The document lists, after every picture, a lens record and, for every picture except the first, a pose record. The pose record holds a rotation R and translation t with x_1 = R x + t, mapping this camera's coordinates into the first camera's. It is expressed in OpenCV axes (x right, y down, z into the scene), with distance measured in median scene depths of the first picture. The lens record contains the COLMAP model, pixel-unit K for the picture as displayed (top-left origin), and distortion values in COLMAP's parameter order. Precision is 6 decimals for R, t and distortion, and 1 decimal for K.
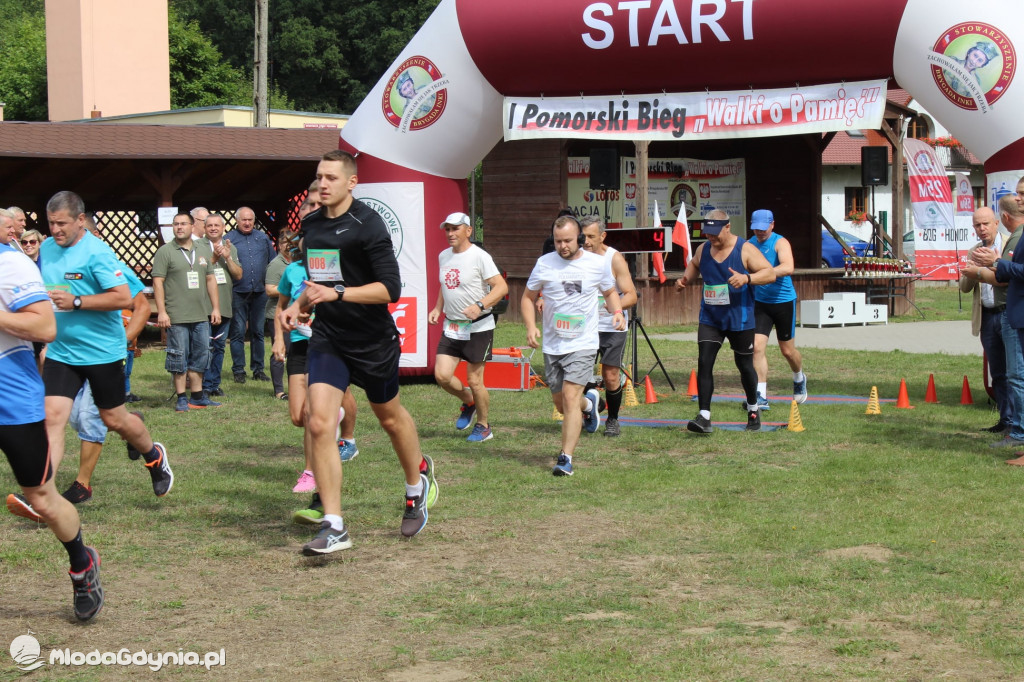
lens RADIAL K [[2072.9, 0, 511.4], [0, 2072.9, 341.3], [0, 0, 1]] dist [0.028173, 0.221733]
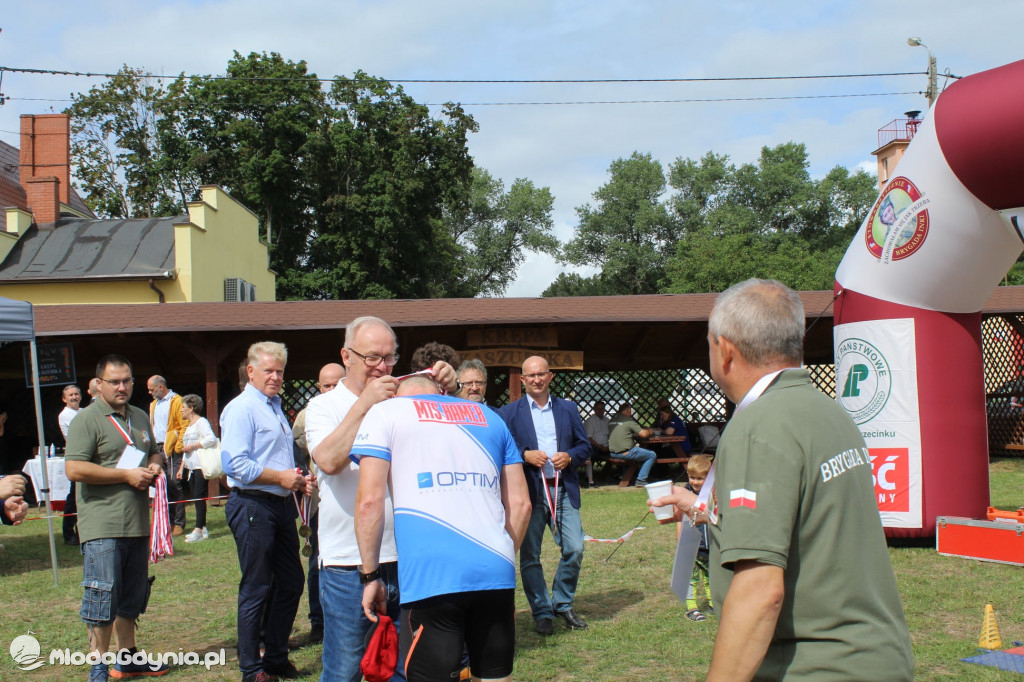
lens RADIAL K [[1169.8, 0, 512.0], [0, 1169.8, 341.0], [0, 0, 1]] dist [-0.114359, 0.149100]
pose [[0.834660, -0.040171, -0.549298, 0.086454], [-0.009319, 0.996164, -0.087011, -0.022653], [0.550686, 0.077743, 0.831084, 0.501750]]
